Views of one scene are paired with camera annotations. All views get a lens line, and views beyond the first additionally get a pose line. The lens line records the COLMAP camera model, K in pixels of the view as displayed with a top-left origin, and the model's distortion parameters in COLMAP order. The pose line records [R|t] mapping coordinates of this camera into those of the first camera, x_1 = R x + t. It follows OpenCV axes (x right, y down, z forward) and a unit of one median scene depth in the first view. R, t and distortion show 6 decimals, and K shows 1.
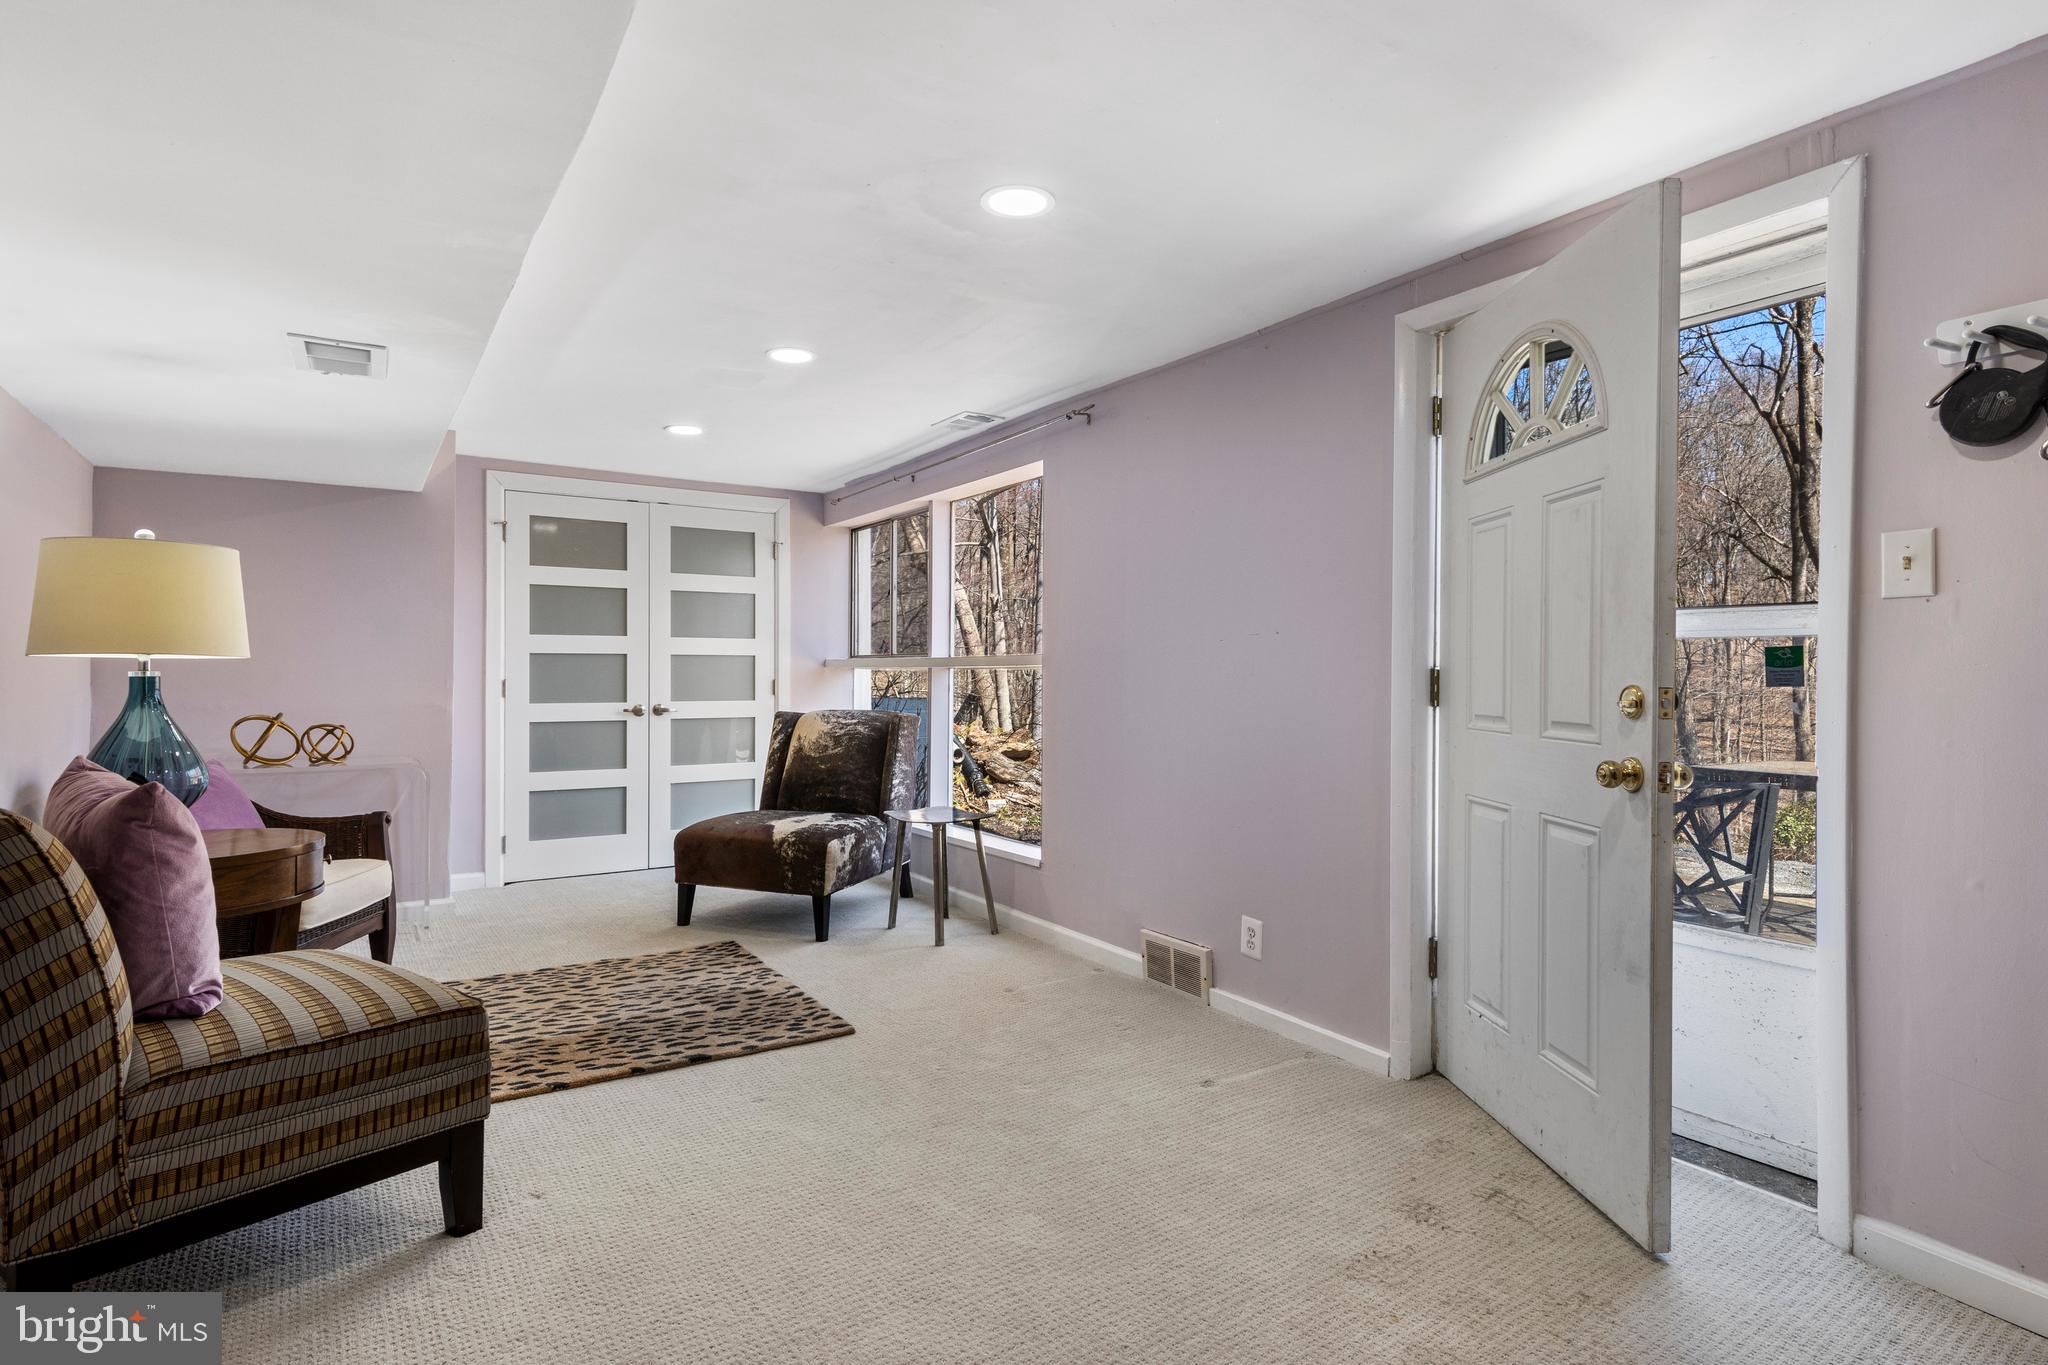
lens RADIAL K [[1052.2, 0, 1023.3], [0, 1052.2, 673.9], [0, 0, 1]] dist [0.003939, 0.003353]
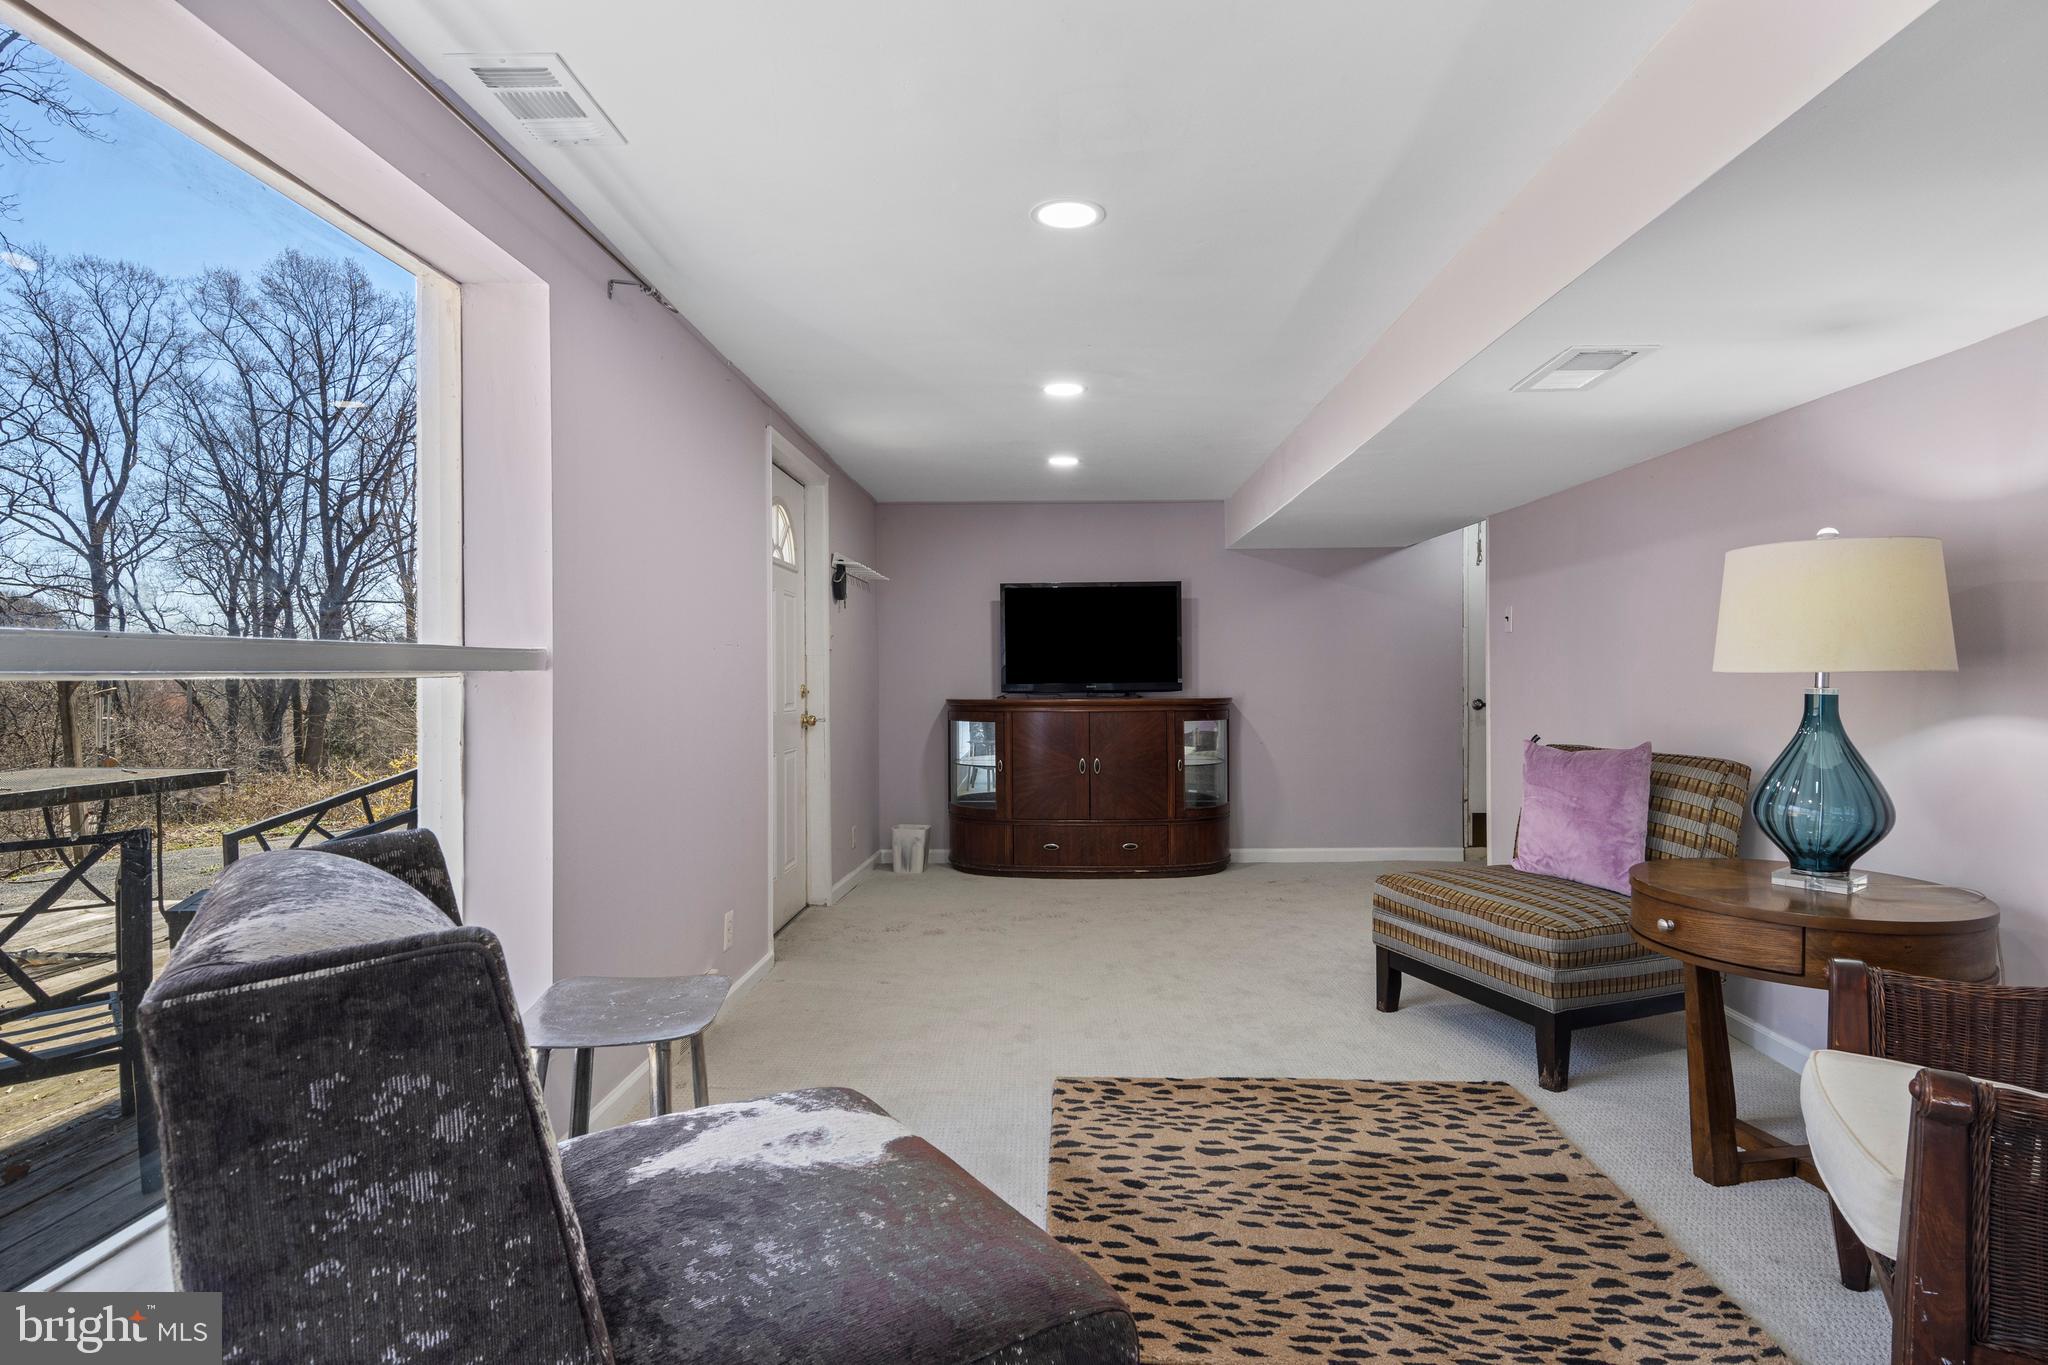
lens RADIAL K [[1052.2, 0, 1024.4], [0, 1052.2, 679.3], [0, 0, 1]] dist [0.003939, 0.003353]
pose [[-0.816818, -0.009241, 0.576821, -0.607648], [-0.002639, 0.999921, 0.012283, -0.013348], [-0.576889, 0.008511, -0.816778, 1.620783]]
